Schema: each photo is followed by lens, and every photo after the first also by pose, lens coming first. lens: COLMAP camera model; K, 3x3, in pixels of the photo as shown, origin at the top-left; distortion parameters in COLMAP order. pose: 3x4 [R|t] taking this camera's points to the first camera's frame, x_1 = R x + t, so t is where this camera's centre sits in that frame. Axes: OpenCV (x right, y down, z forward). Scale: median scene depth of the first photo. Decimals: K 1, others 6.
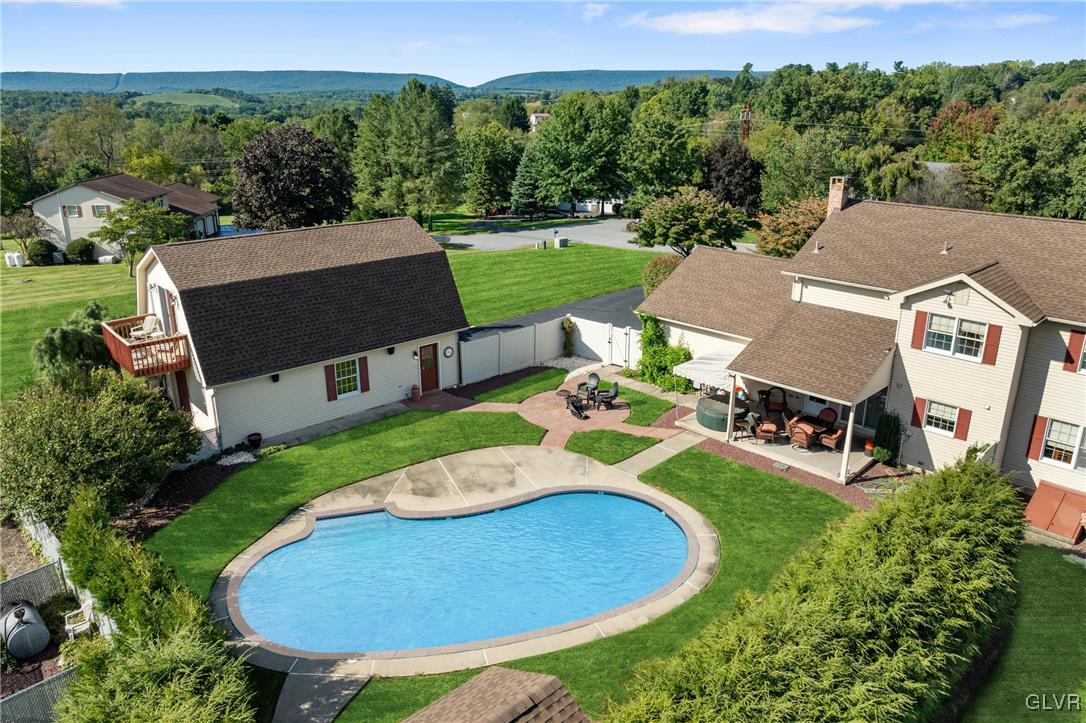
lens RADIAL K [[763.5, 0, 543.0], [0, 763.5, 361.5], [0, 0, 1]] dist [-0.031947, -0.003925]
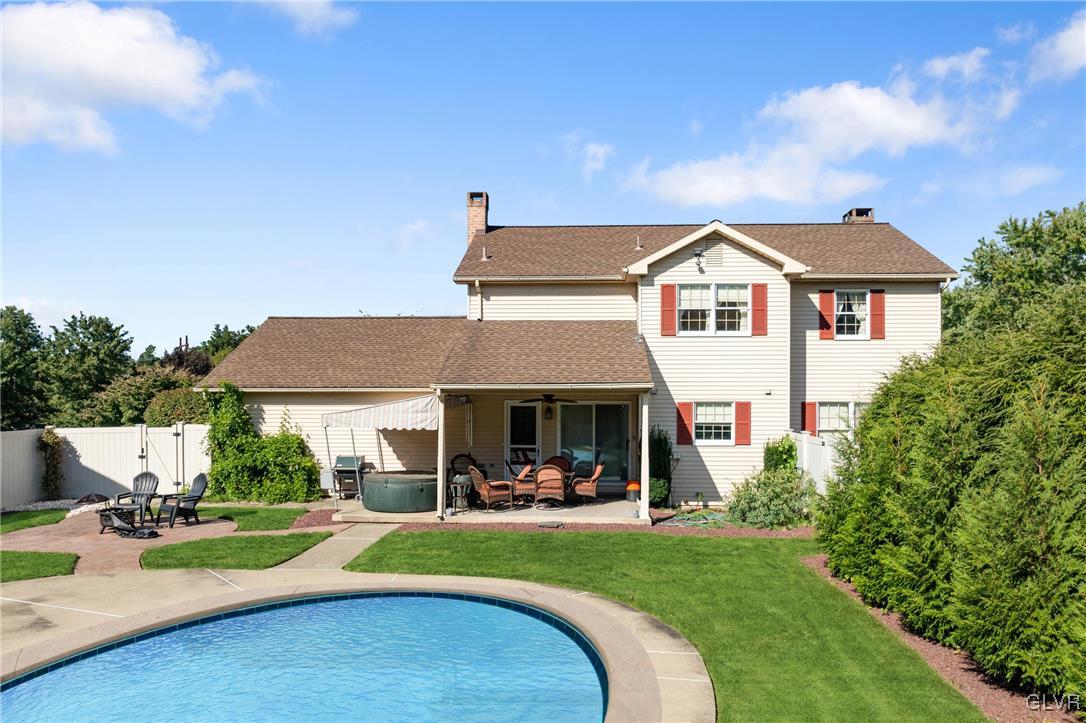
lens RADIAL K [[763.2, 0, 545.3], [0, 763.2, 395.6], [0, 0, 1]] dist [-0.028679, 0.000442]
pose [[0.740858, 0.003189, 0.671655, -0.085161], [0.215761, 0.945859, -0.242483, 0.161392], [-0.636064, 0.324562, 0.700059, 0.470626]]
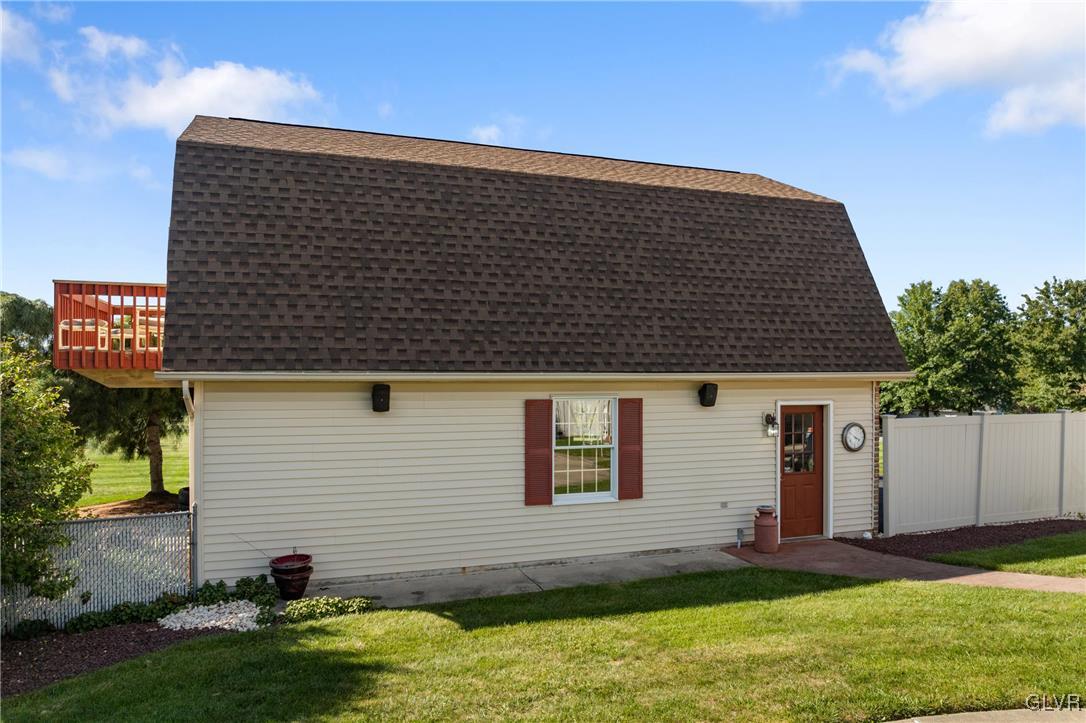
lens RADIAL K [[763.5, 0, 543.0], [0, 763.5, 361.5], [0, 0, 1]] dist [-0.031947, -0.003925]
pose [[0.929166, -0.003561, -0.369645, -0.140744], [-0.120493, 0.942423, -0.311961, 0.098485], [0.349473, 0.334403, 0.875239, 0.660964]]
